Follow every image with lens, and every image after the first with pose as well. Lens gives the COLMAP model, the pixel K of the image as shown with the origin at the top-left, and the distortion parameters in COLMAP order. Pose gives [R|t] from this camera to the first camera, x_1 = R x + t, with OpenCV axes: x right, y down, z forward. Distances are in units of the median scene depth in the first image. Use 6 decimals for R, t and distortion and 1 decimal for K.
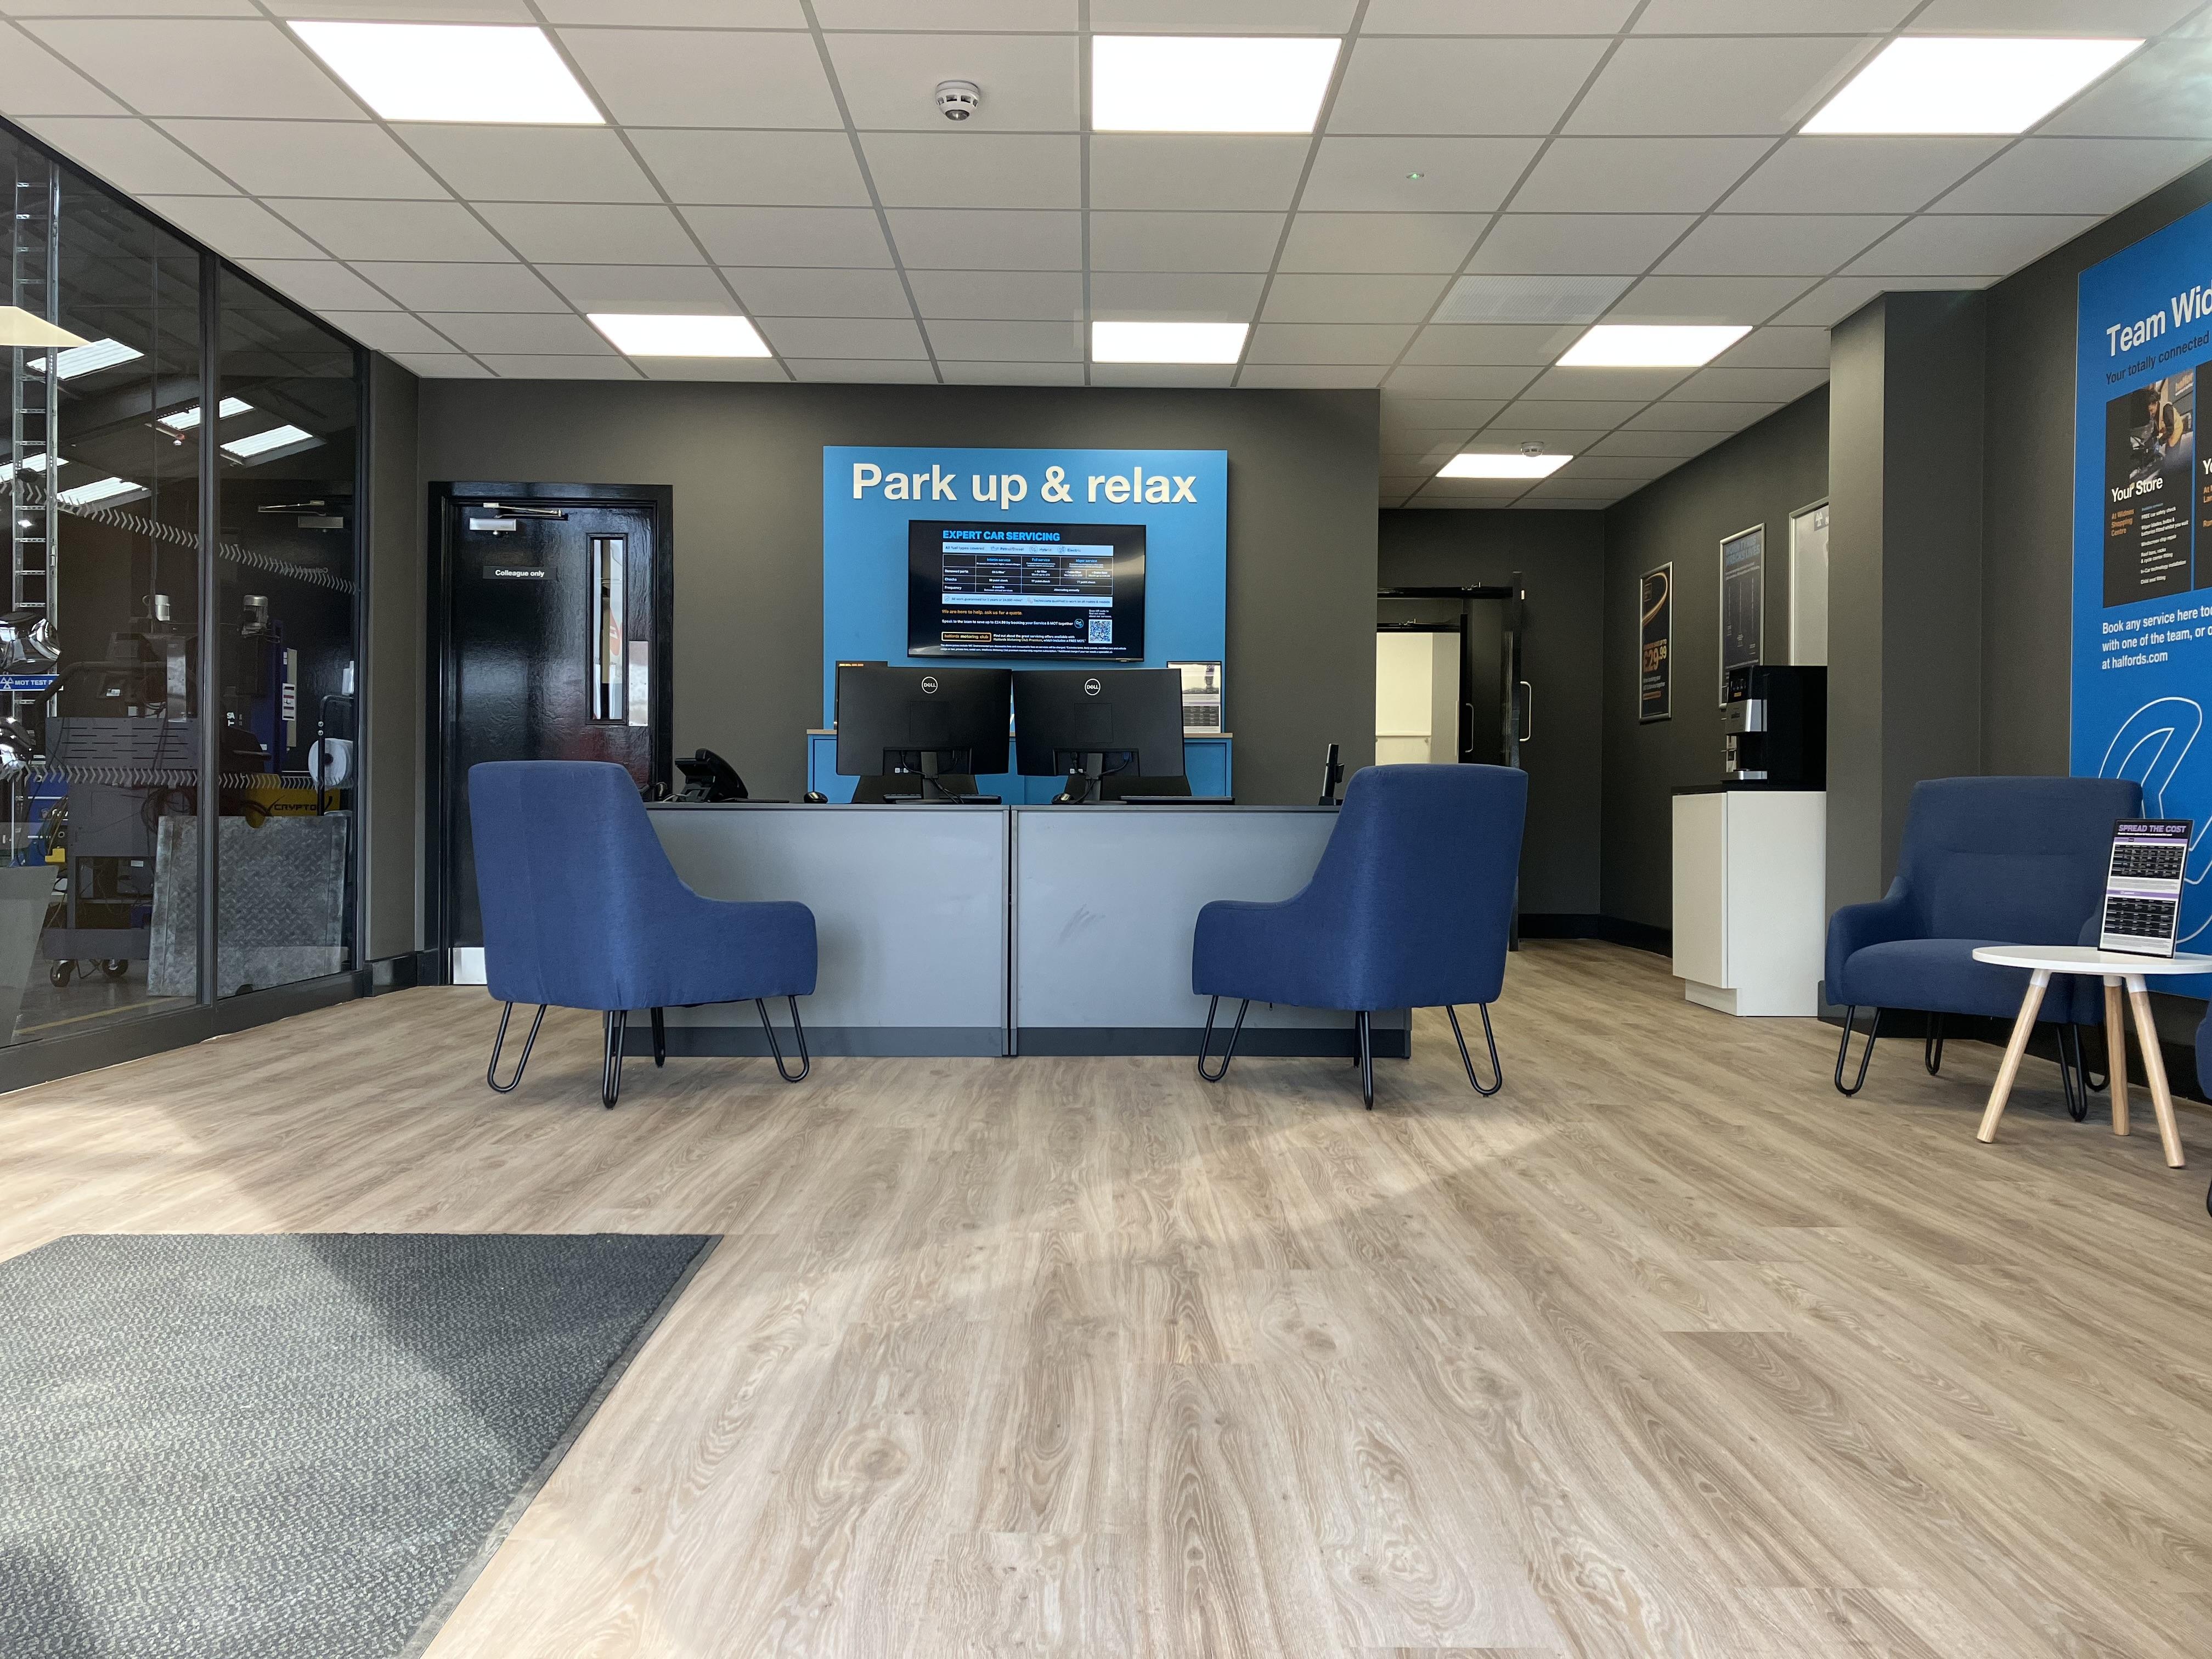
lens RADIAL K [[1808.0, 0, 1106.2], [0, 1808.0, 828.5], [0, 0, 1]] dist [0.033937, -0.013777]
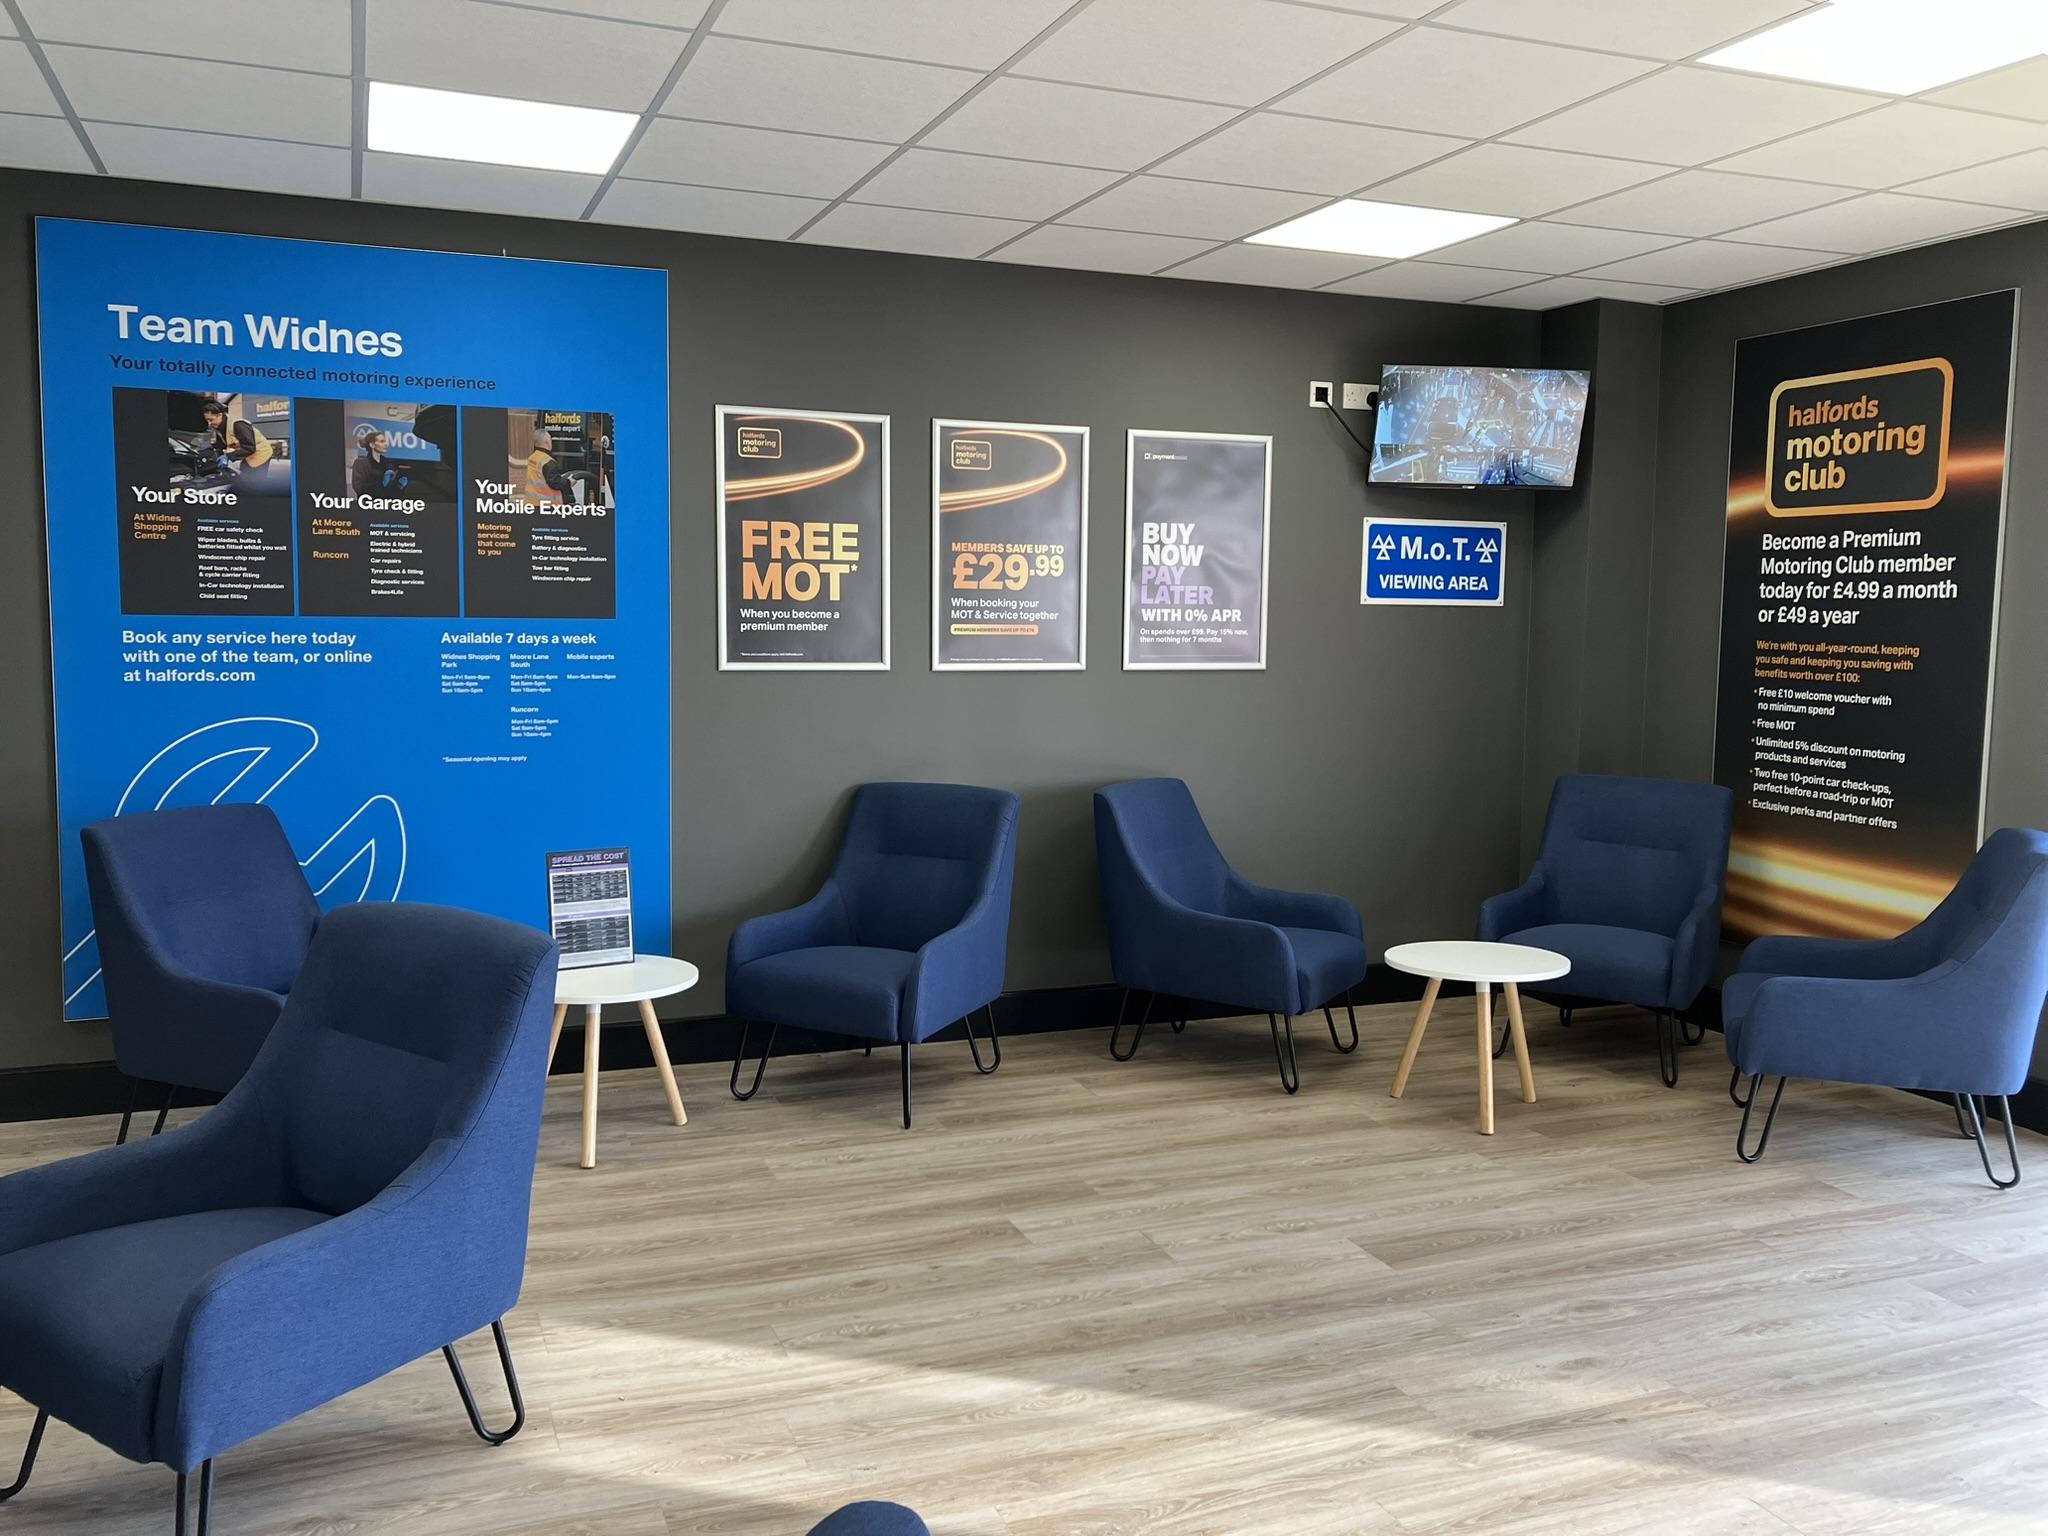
lens RADIAL K [[1674.0, 0, 1022.5], [0, 1674.0, 755.3], [0, 0, 1]] dist [0.033937, -0.013777]
pose [[-0.358853, -0.094269, 0.928622, -0.885688], [-0.004777, 0.995059, 0.099168, -0.295501], [-0.933382, 0.031150, -0.357530, 1.911831]]
